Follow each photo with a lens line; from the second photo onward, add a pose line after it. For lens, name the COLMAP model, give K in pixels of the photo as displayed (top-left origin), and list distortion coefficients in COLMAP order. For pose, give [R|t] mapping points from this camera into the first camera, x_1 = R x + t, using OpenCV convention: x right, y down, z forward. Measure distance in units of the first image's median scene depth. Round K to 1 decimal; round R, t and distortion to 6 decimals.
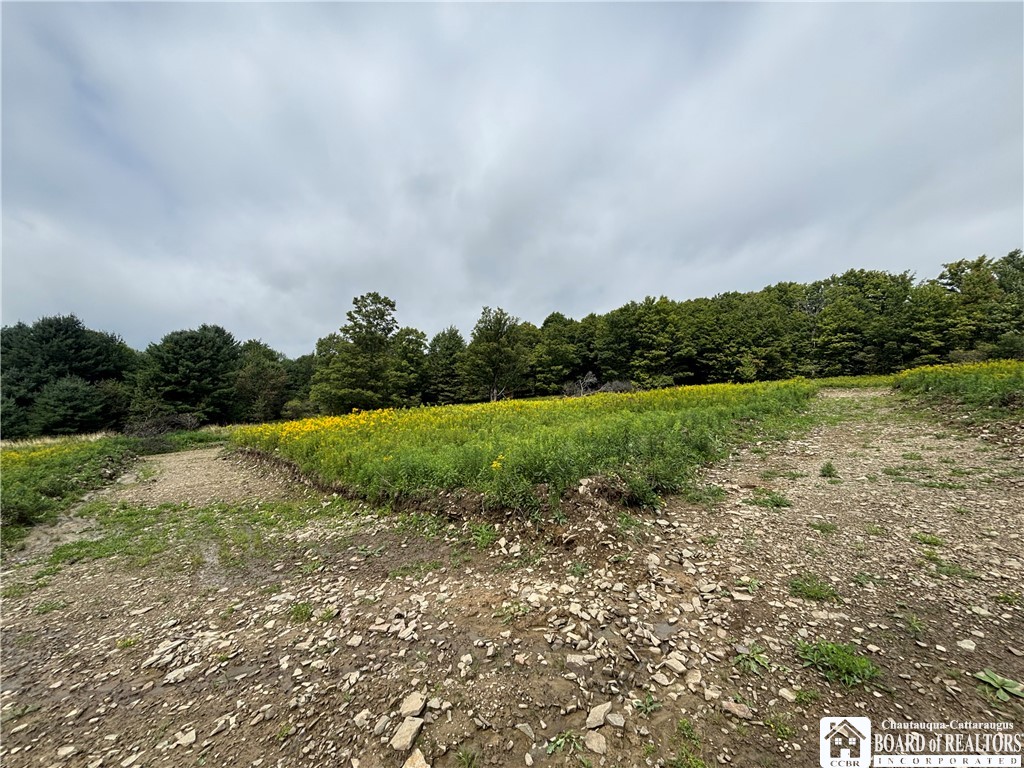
lens RADIAL K [[409.3, 0, 512.0], [0, 409.3, 384.0], [0, 0, 1]] dist [0.001310, 0.000046]
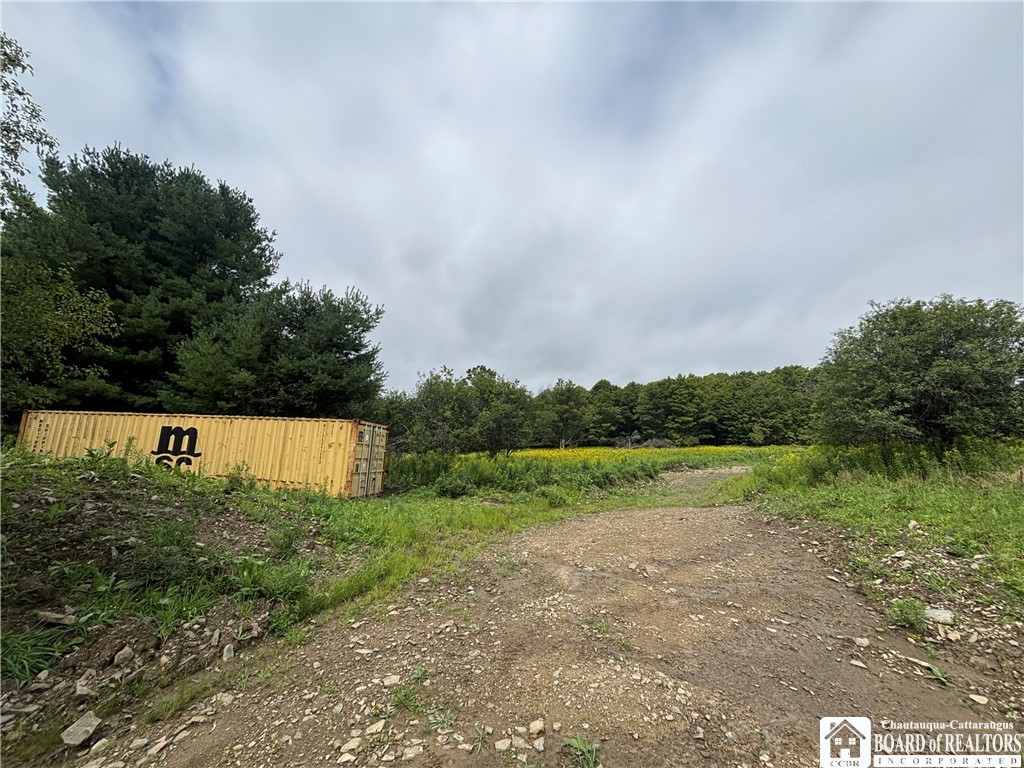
lens RADIAL K [[406.9, 0, 512.0], [0, 406.9, 384.0], [0, 0, 1]] dist [-0.000136, -0.000024]
pose [[0.996921, 0.052241, -0.058484, -0.130365], [-0.058564, 0.991958, -0.112204, -0.007084], [0.052152, 0.115284, 0.991963, -0.333207]]
